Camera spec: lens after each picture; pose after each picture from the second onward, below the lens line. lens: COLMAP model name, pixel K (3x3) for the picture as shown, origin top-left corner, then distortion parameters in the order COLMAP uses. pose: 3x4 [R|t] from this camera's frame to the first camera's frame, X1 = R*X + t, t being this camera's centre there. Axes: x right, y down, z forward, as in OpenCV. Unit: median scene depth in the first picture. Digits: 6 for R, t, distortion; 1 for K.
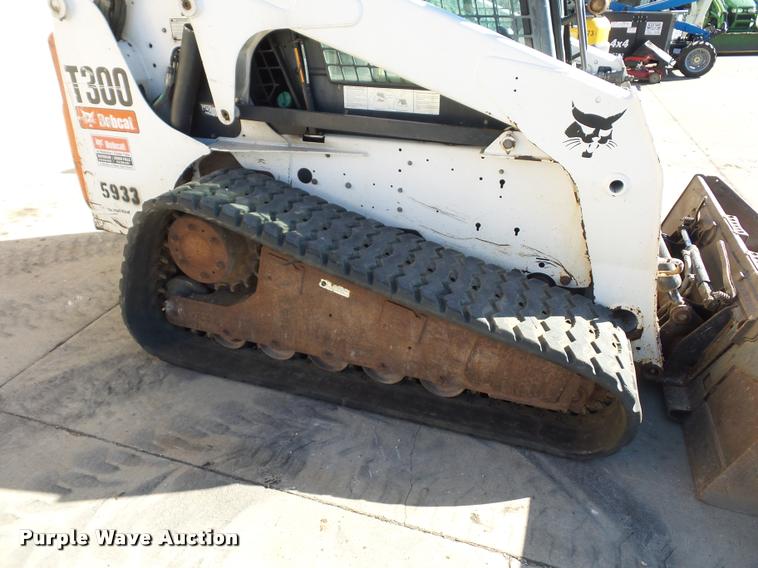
lens RADIAL K [[523.5, 0, 379.0], [0, 523.5, 284.0], [0, 0, 1]] dist [0.003932, -0.004155]
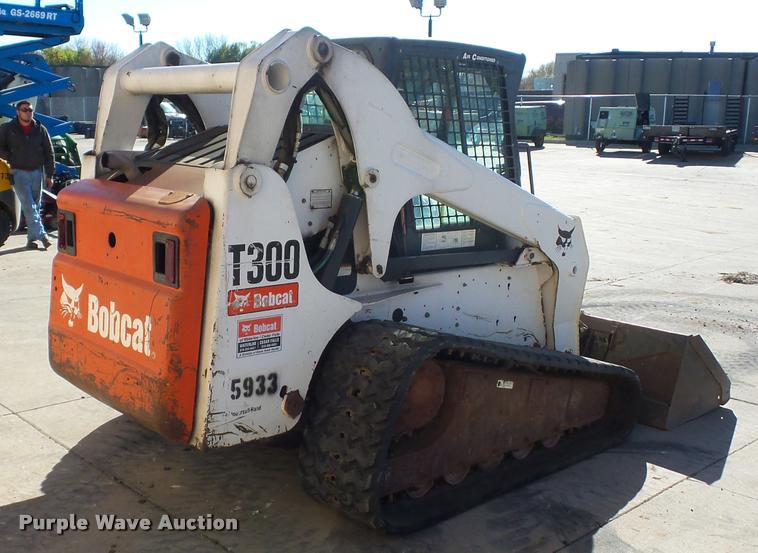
lens RADIAL K [[839.7, 0, 324.8], [0, 839.7, 280.0], [0, 0, 1]] dist [-0.004483, 0.021852]
pose [[0.494690, -0.138940, 0.857891, -1.817859], [0.392872, 0.916266, -0.078149, -0.212913], [-0.775199, 0.375701, 0.507853, 0.226433]]
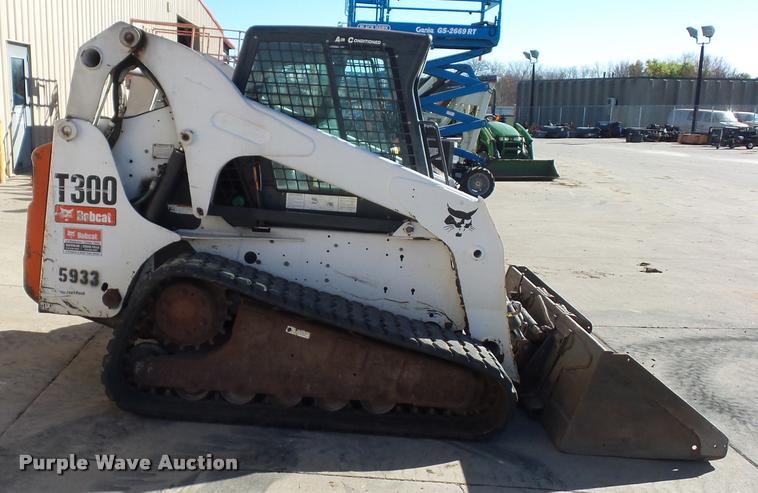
lens RADIAL K [[736.5, 0, 309.4], [0, 736.5, 230.4], [0, 0, 1]] dist [0.002651, -0.004437]
pose [[0.955368, 0.007186, 0.295331, -0.579541], [0.089305, 0.945906, -0.311907, 0.331256], [-0.281596, 0.324361, 0.903047, -0.751881]]
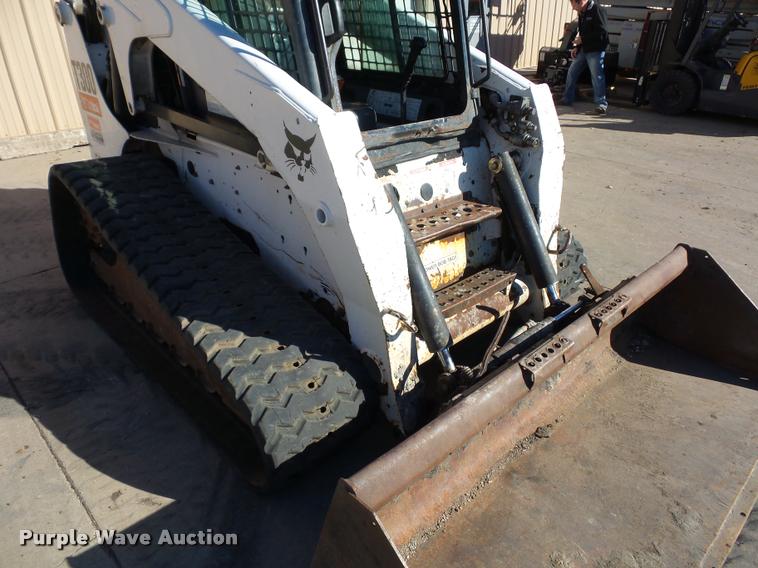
lens RADIAL K [[523.5, 0, 379.0], [0, 523.5, 284.0], [0, 0, 1]] dist [0.003932, -0.004155]
pose [[0.888991, 0.224173, -0.399301, 0.772872], [-0.233509, 0.972012, 0.025823, -0.095328], [0.393914, 0.070284, 0.916456, 0.160101]]
